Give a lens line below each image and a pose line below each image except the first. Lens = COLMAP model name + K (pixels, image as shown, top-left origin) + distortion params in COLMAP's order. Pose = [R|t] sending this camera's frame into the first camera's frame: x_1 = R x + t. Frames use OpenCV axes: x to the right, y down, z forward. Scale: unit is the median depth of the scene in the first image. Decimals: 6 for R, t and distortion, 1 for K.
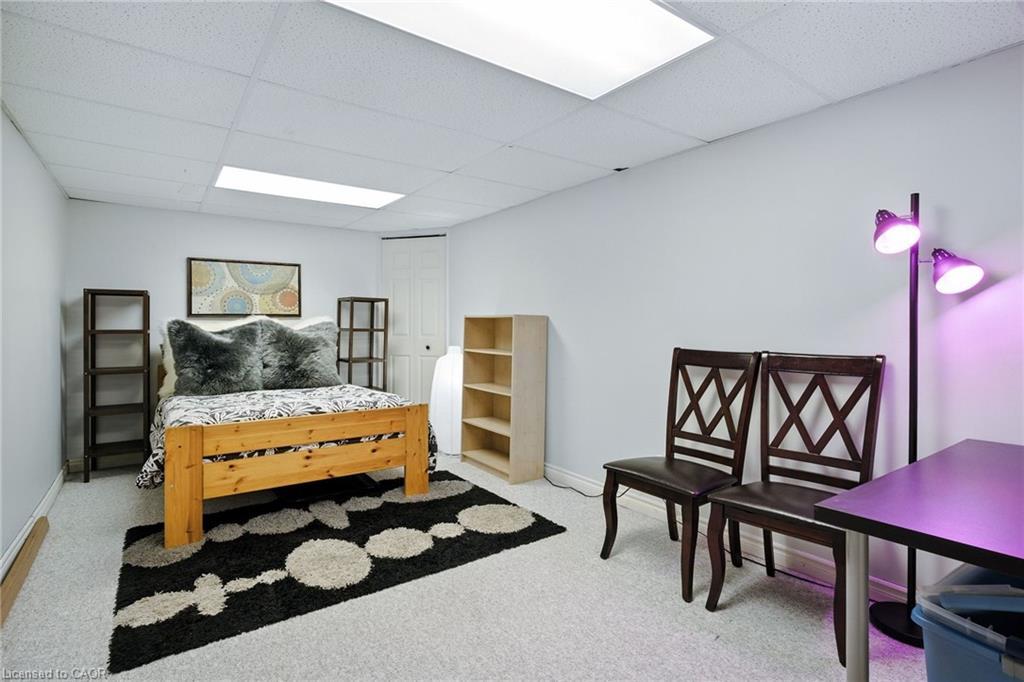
lens RADIAL K [[450.7, 0, 511.7], [0, 450.7, 336.2], [0, 0, 1]] dist [-0.015104, 0.000320]
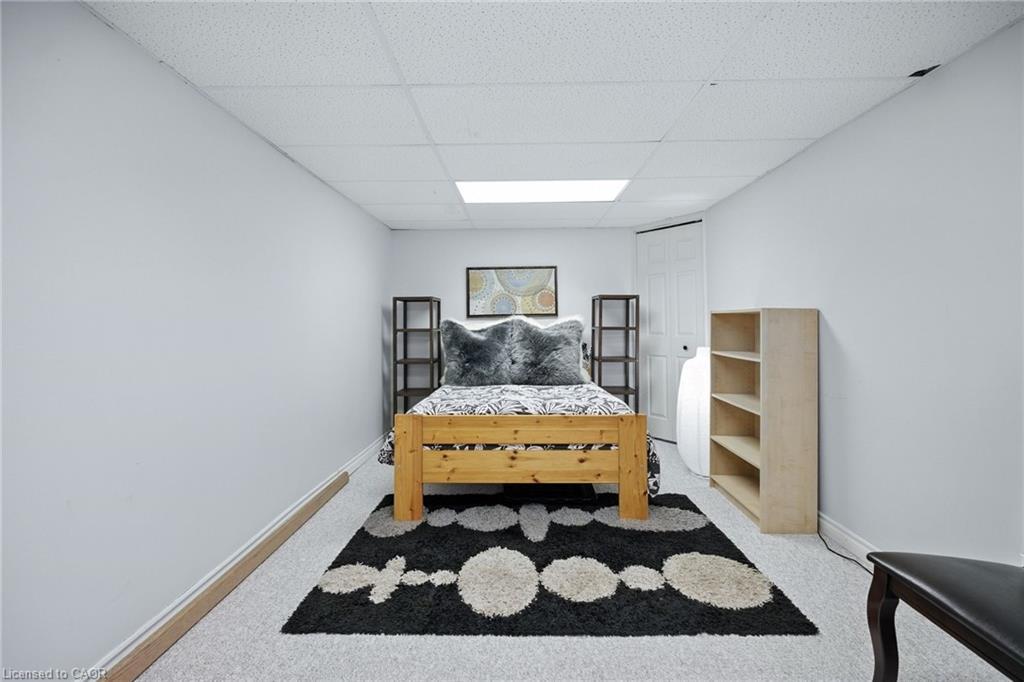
lens RADIAL K [[453.7, 0, 513.3], [0, 453.7, 318.2], [0, 0, 1]] dist [-0.018228, 0.000523]
pose [[0.822256, -0.015051, -0.568919, 0.106162], [-0.005355, 0.999401, -0.034180, -0.002843], [0.569093, 0.031151, 0.821683, 0.156026]]
